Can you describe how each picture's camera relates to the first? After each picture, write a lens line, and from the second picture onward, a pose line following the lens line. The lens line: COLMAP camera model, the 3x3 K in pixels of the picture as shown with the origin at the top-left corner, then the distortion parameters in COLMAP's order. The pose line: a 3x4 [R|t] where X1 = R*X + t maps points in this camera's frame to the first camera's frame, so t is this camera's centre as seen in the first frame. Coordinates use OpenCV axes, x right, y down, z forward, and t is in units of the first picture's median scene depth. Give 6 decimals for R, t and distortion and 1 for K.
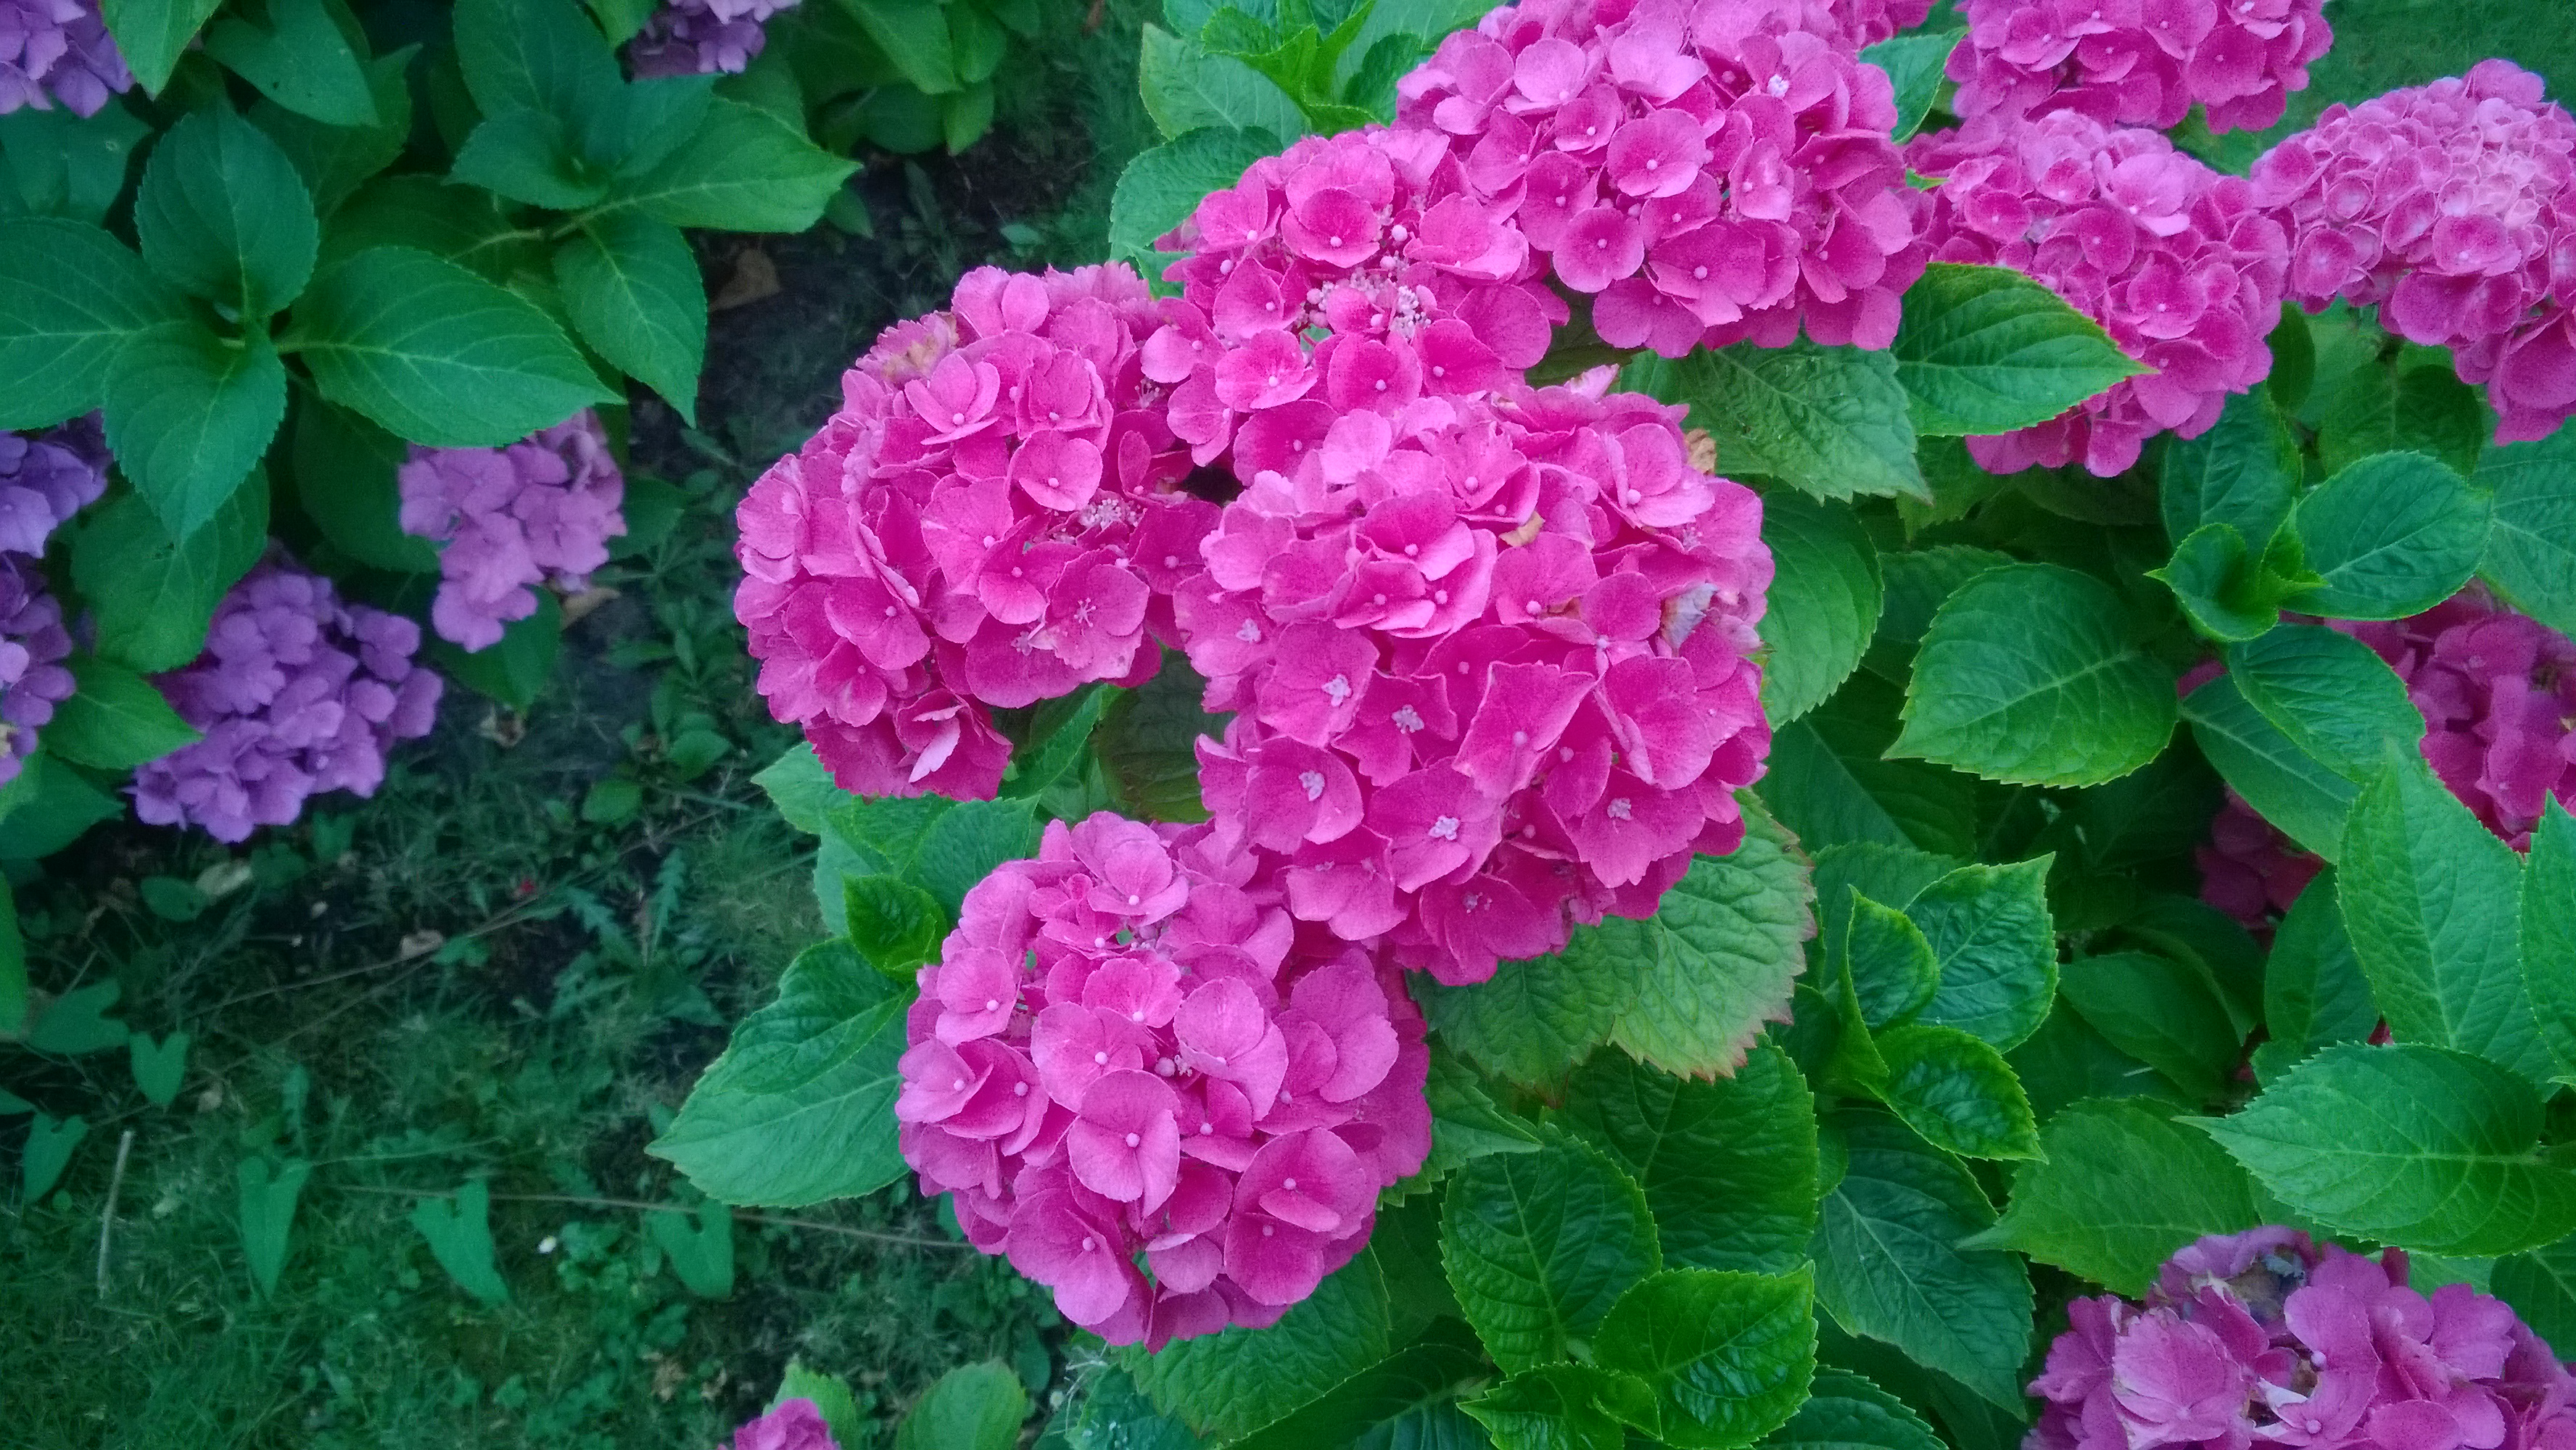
lens RADIAL K [[1997.0, 0, 1288.0], [0, 1997.0, 725.0], [0, 0, 1]] dist [0.009947, -0.003492]
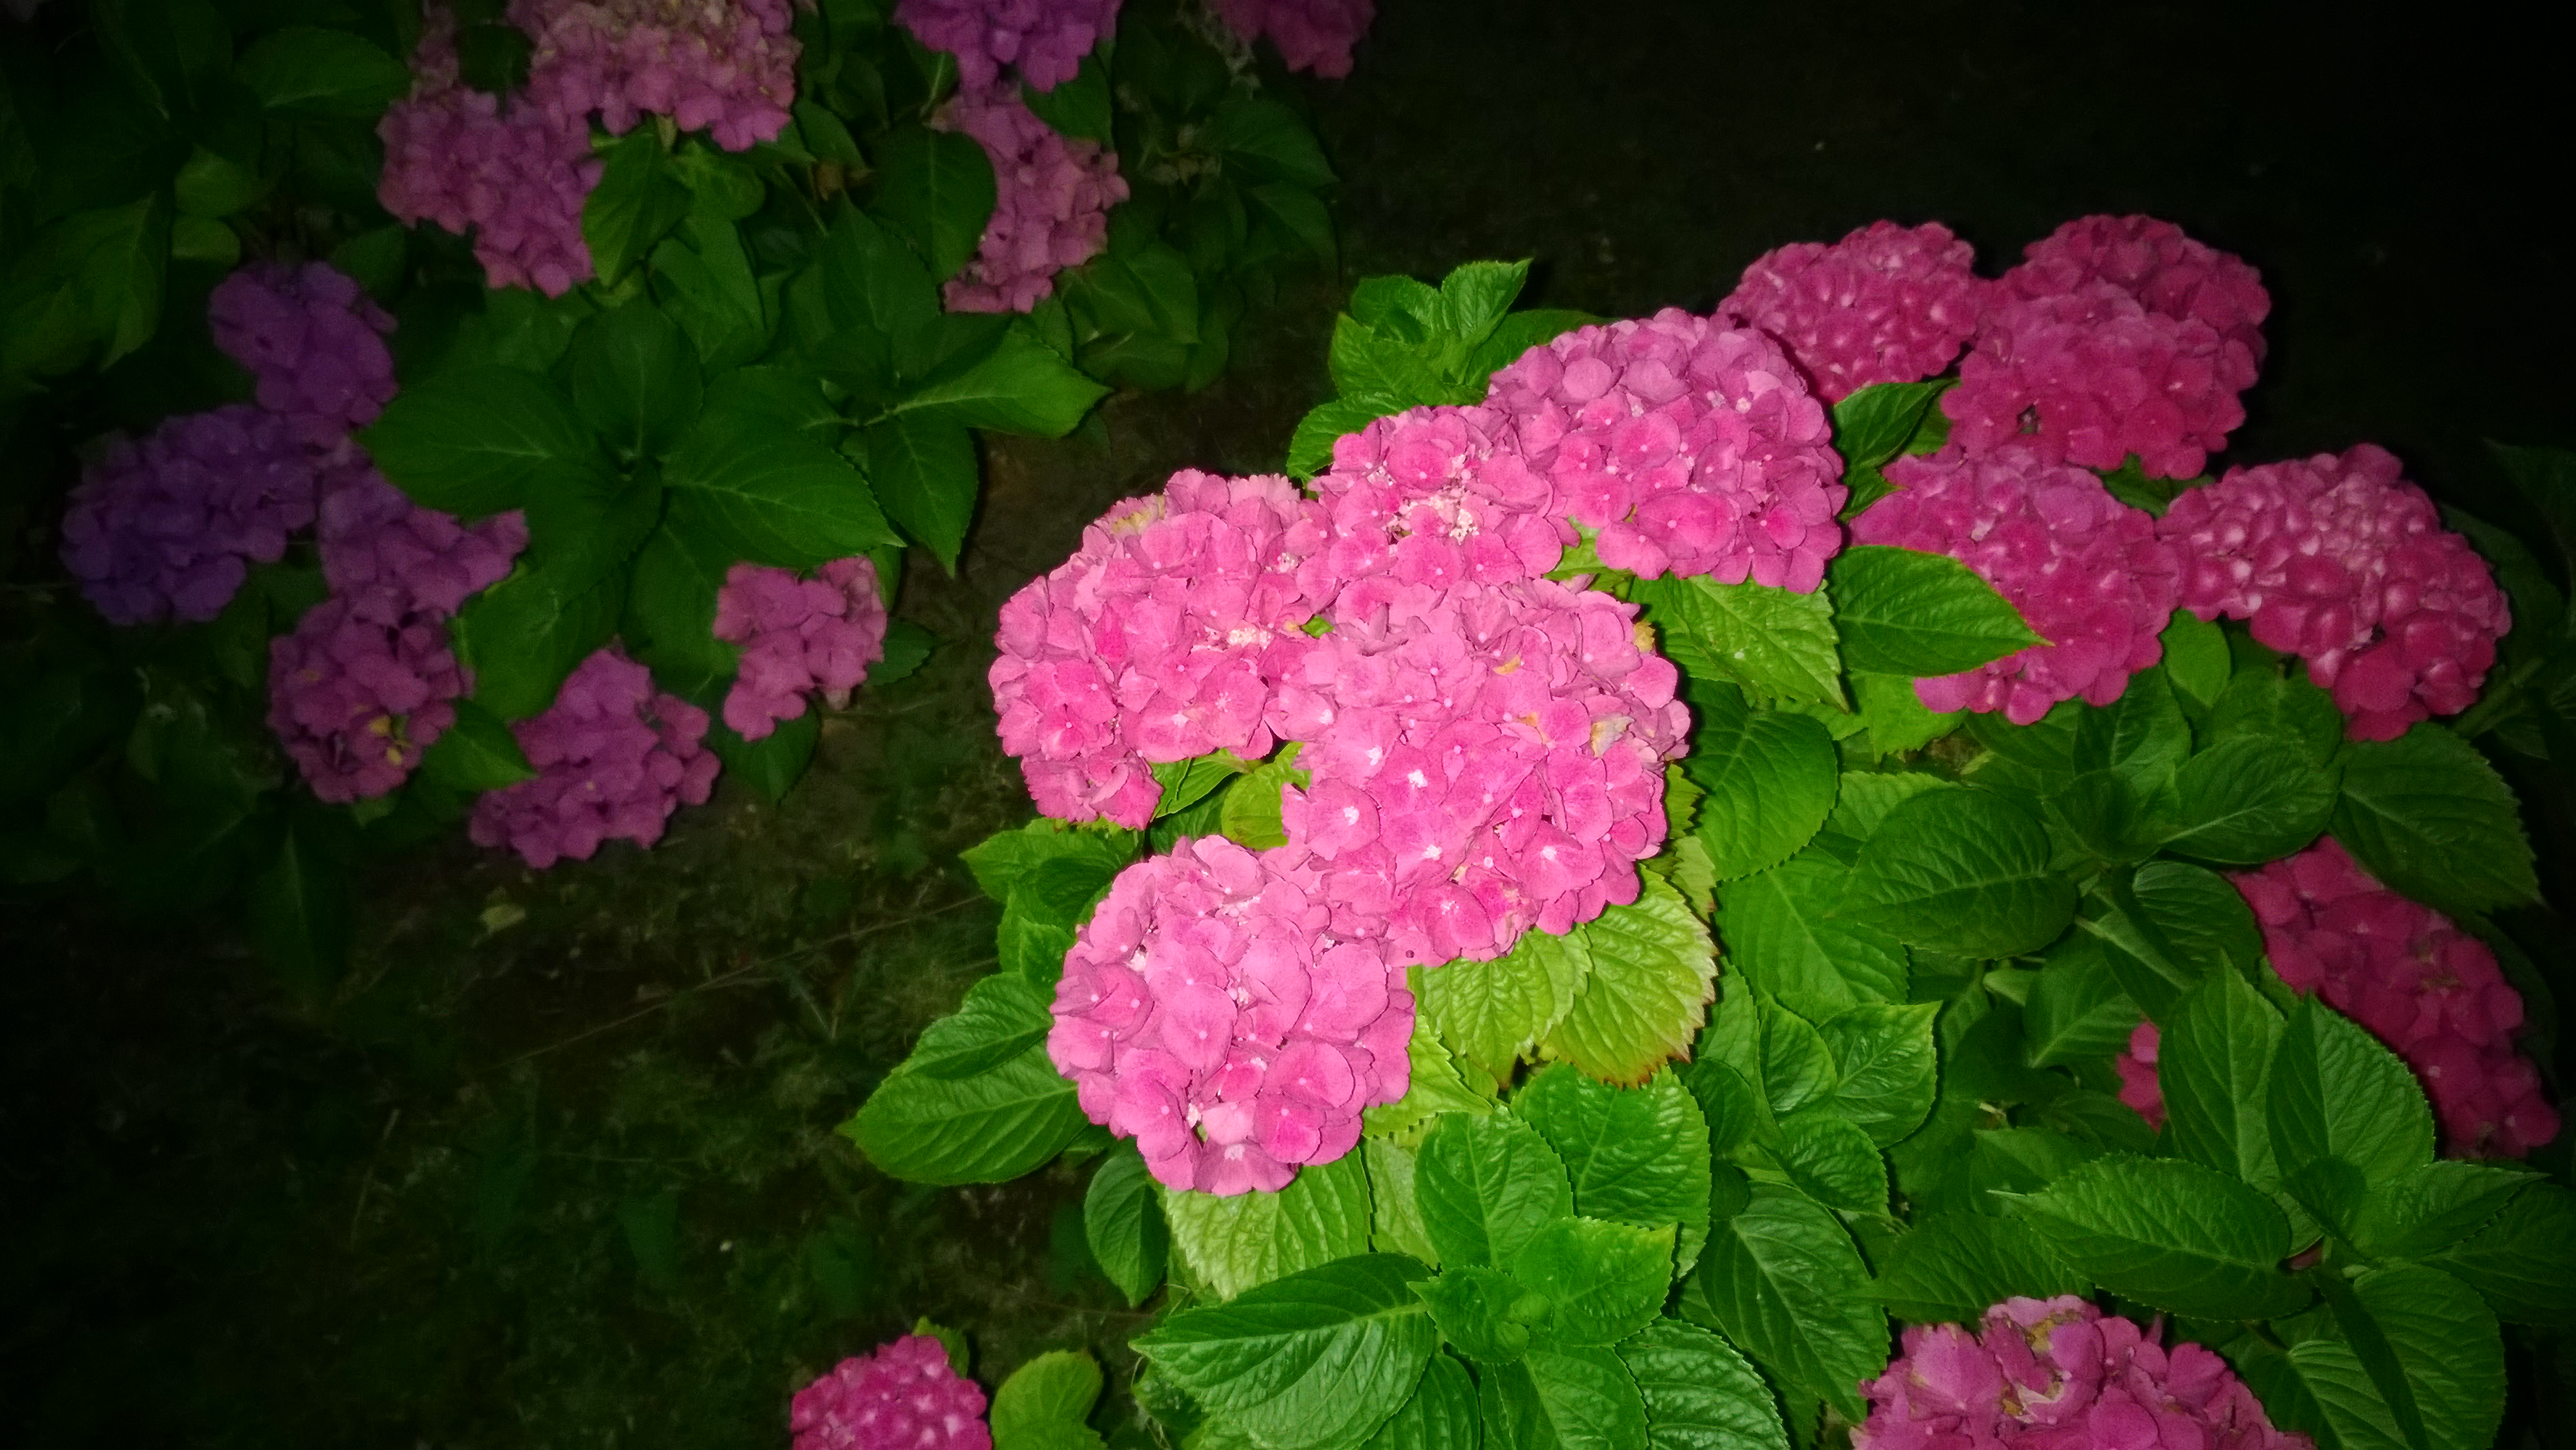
lens RADIAL K [[1997.0, 0, 1288.0], [0, 1997.0, 725.0], [0, 0, 1]] dist [0.009947, -0.003492]
pose [[0.987939, 0.120913, -0.096733, 0.038497], [-0.131927, 0.984331, -0.116997, 0.054259], [0.081071, 0.128348, 0.988410, -0.191798]]
